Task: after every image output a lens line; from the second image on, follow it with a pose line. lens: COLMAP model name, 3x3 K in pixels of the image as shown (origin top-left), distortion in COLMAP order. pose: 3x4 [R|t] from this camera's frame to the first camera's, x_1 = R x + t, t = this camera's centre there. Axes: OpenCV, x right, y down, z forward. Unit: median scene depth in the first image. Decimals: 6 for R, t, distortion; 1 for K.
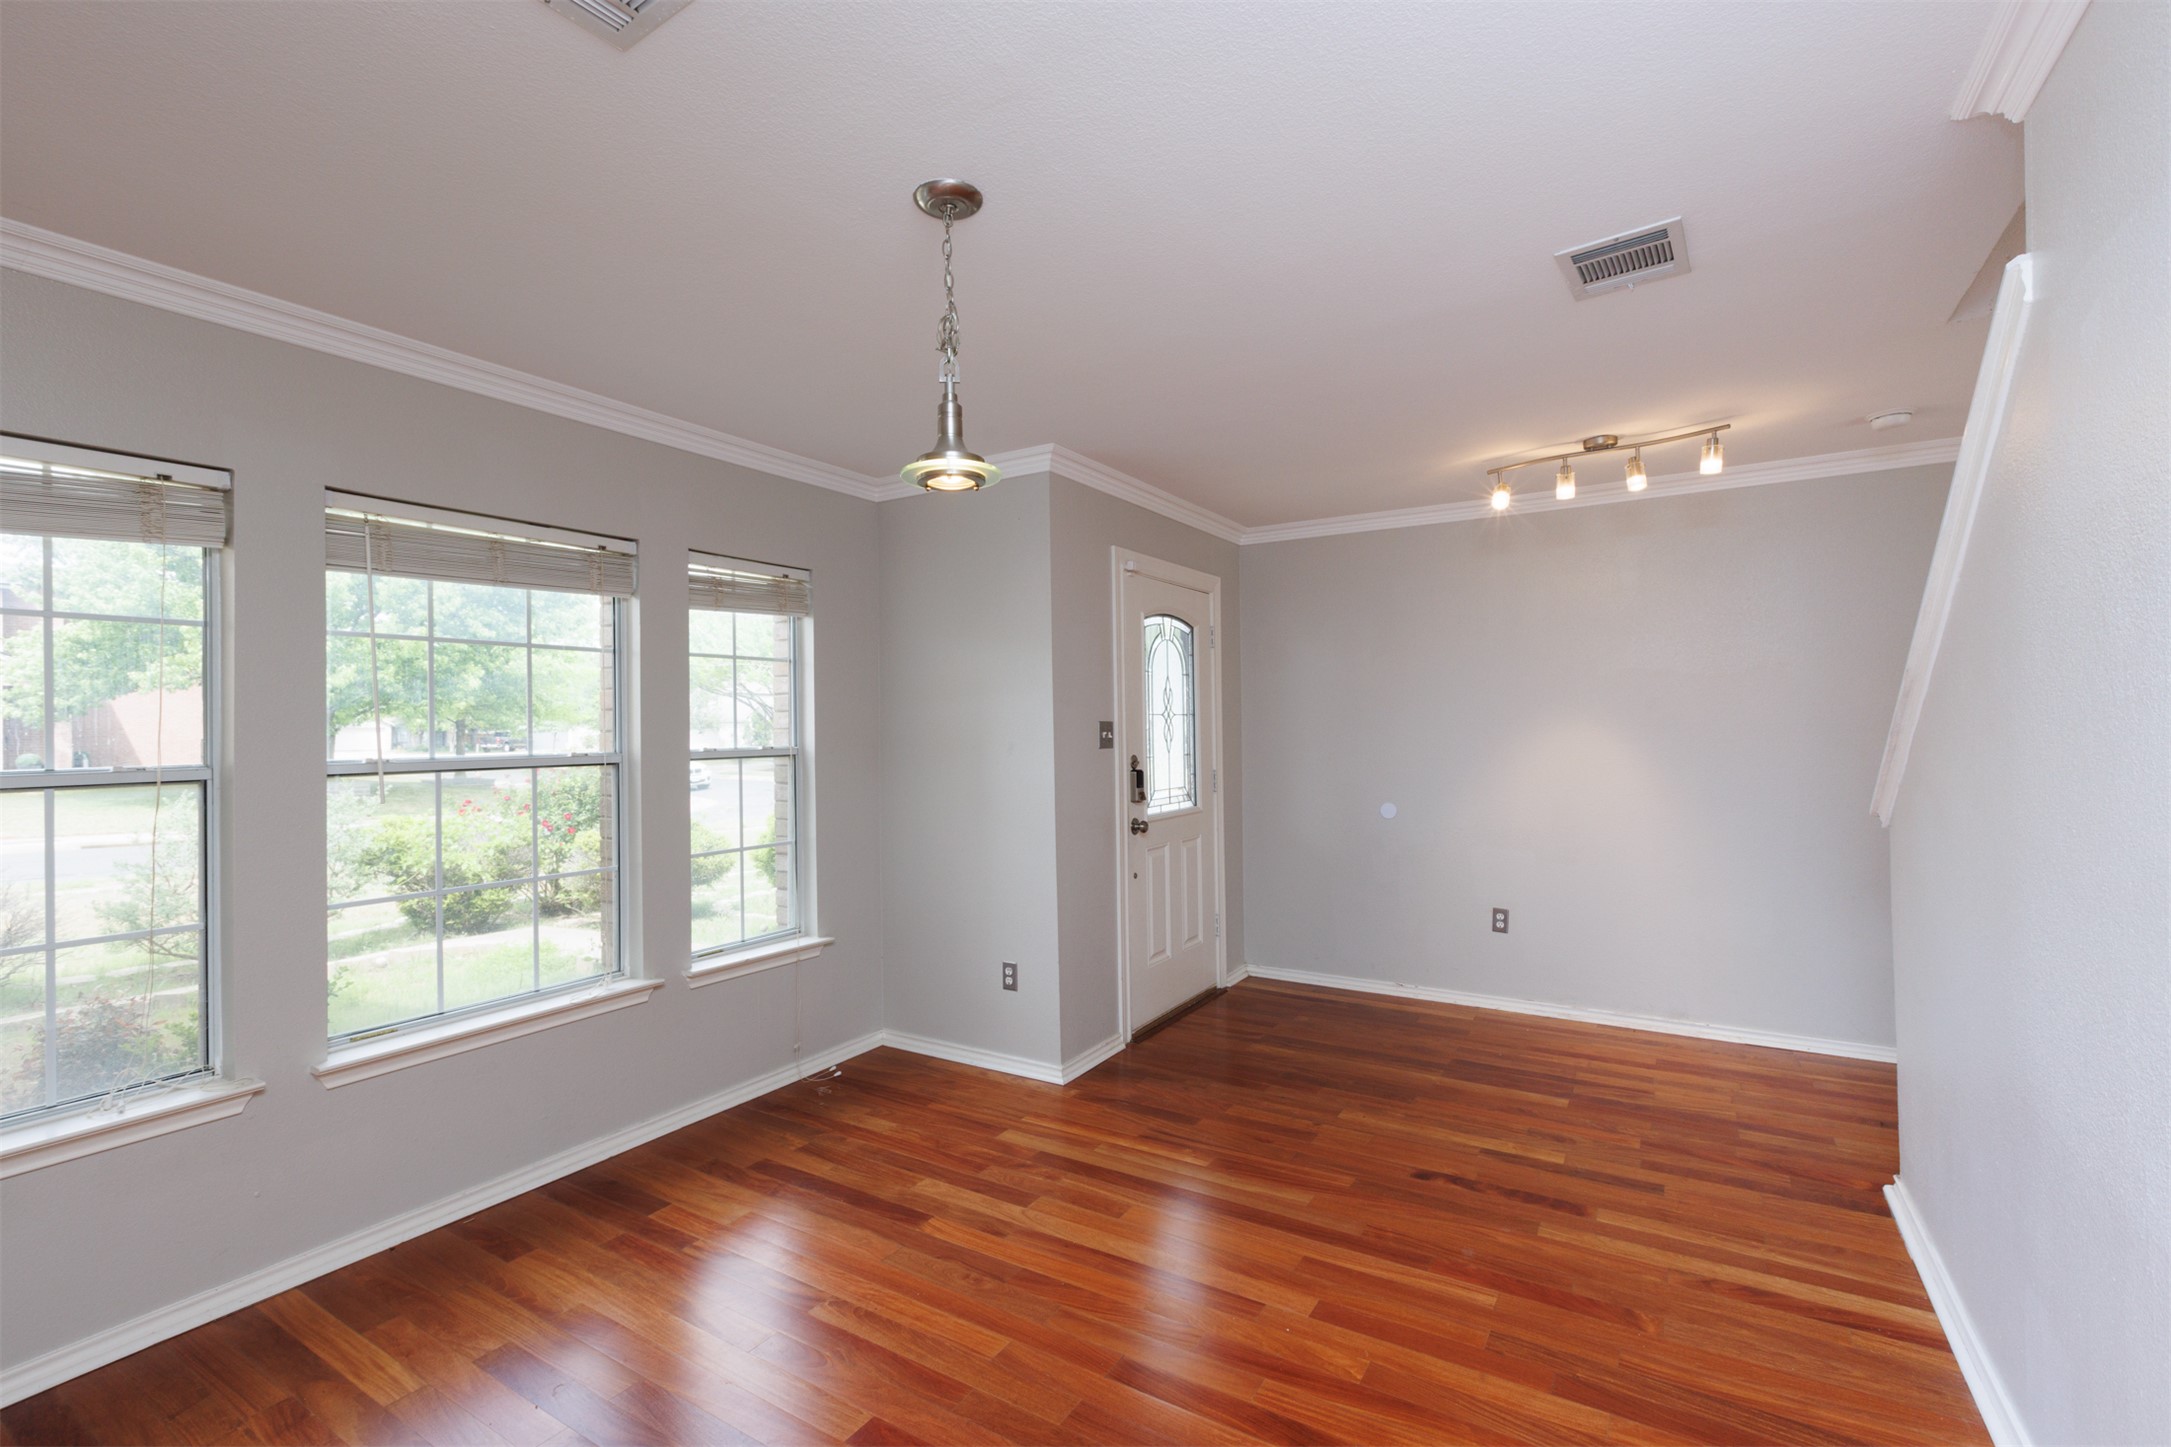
lens RADIAL K [[948.1, 0, 1083.3], [0, 948.1, 716.3], [0, 0, 1]] dist [0.000389, -0.000056]
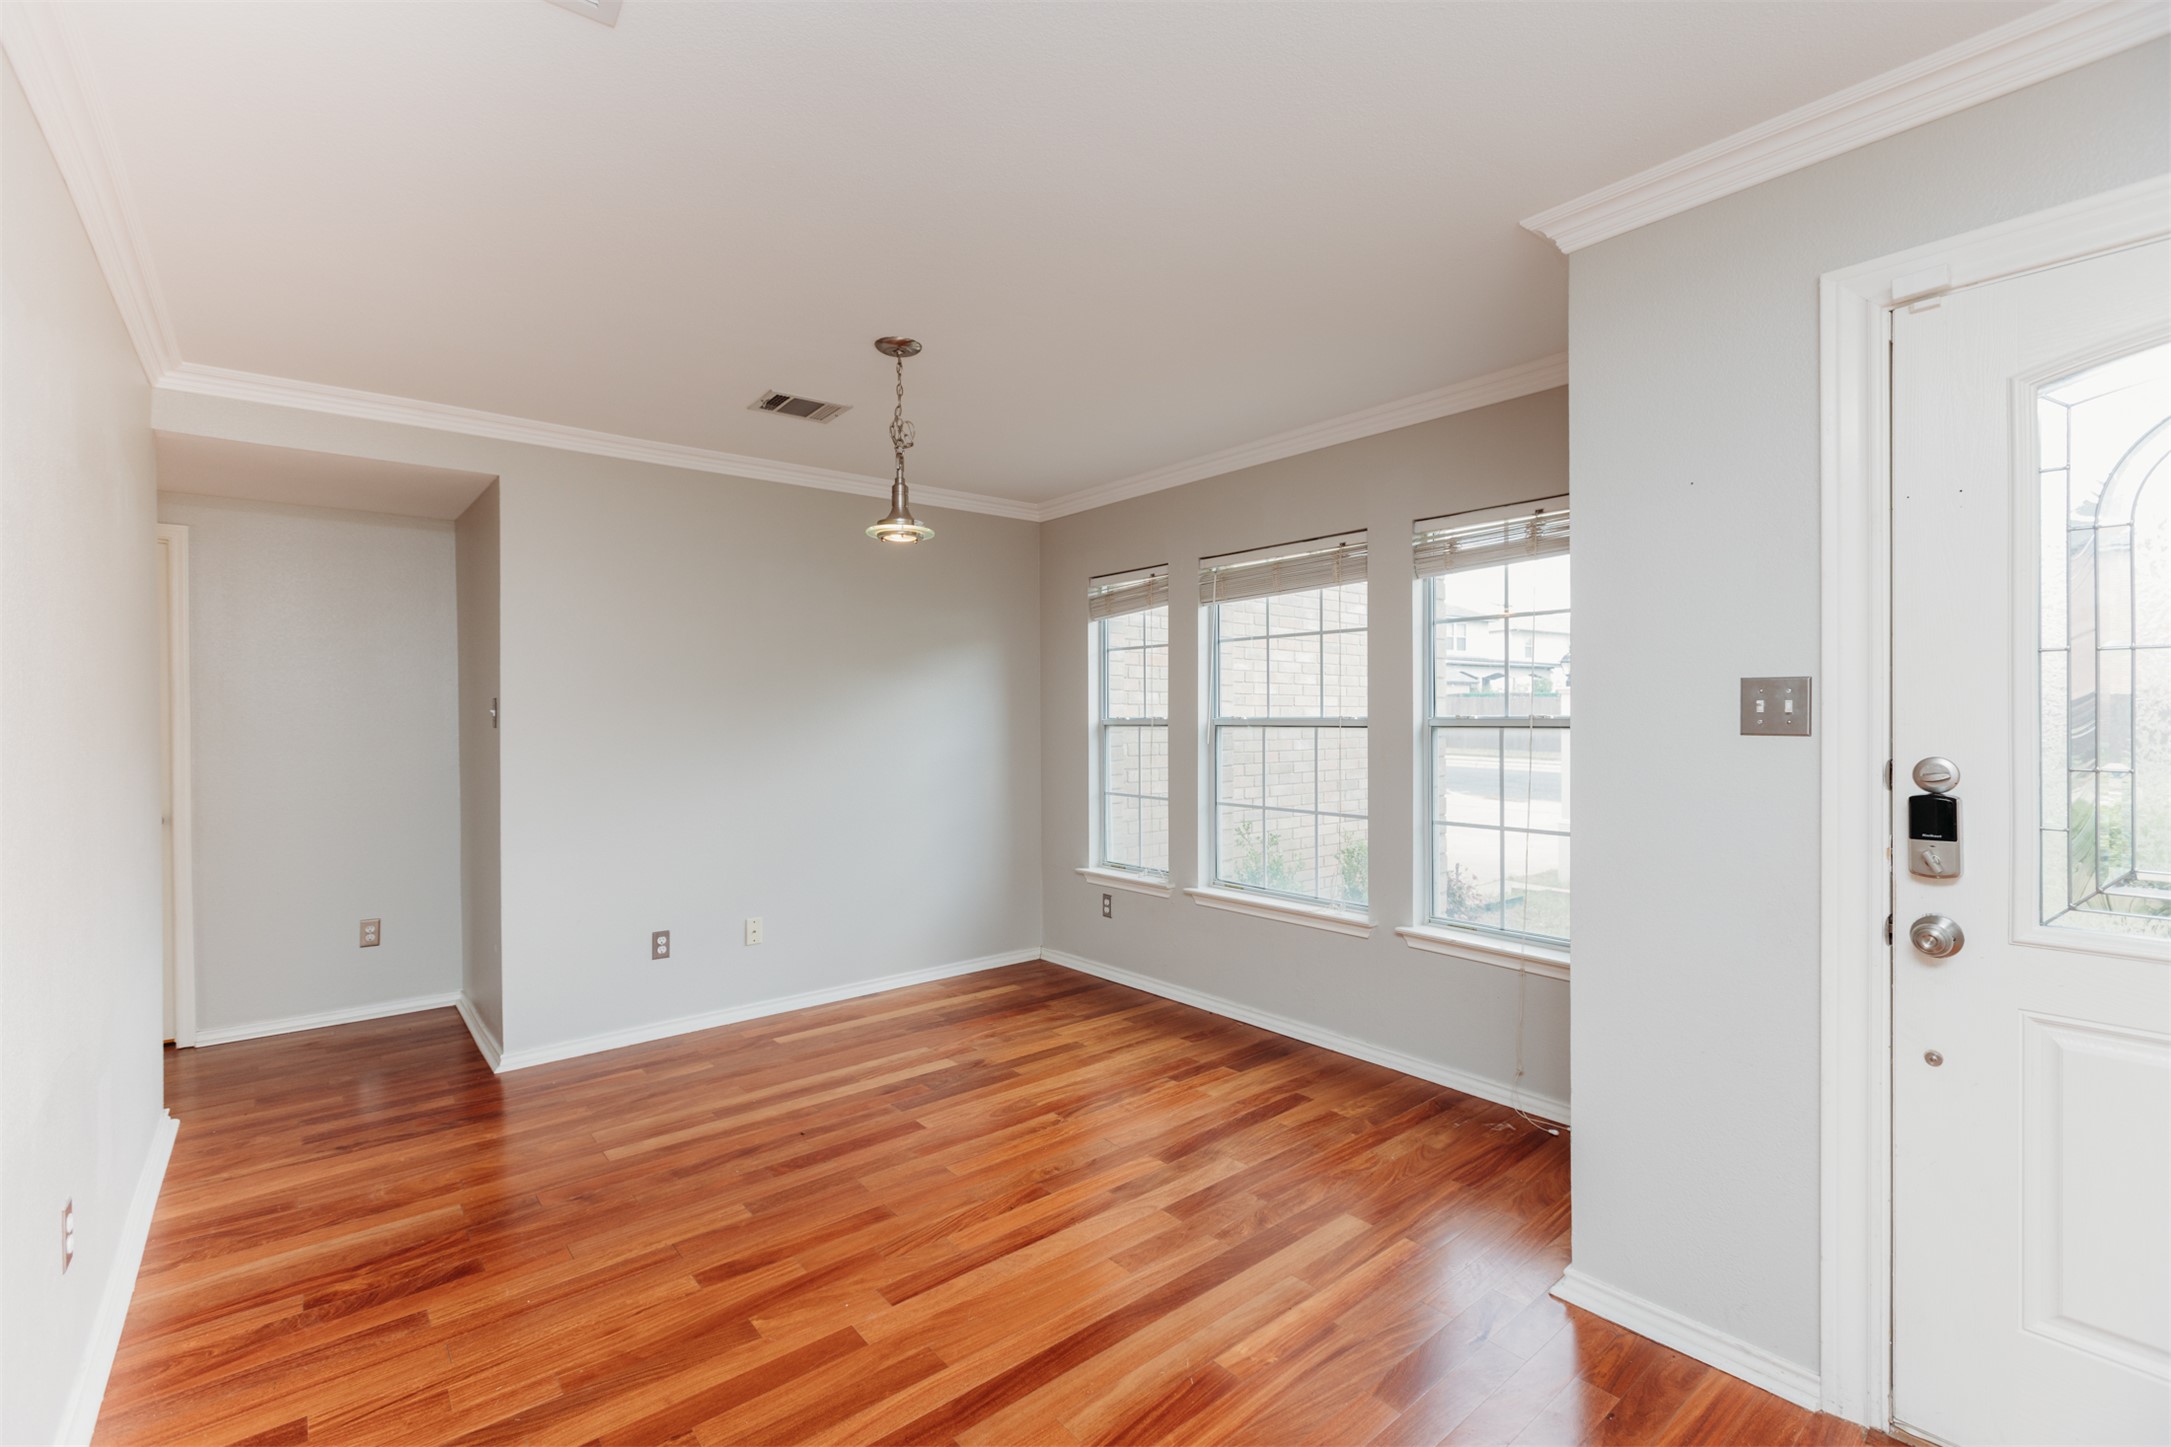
lens RADIAL K [[953.9, 0, 1085.5], [0, 953.9, 723.5], [0, 0, 1]] dist [0.000604, -0.000229]
pose [[-0.303520, 0.027955, -0.952415, 0.852511], [0.021969, 0.999509, 0.022336, 0.014904], [0.952572, -0.014144, -0.303985, 1.228690]]
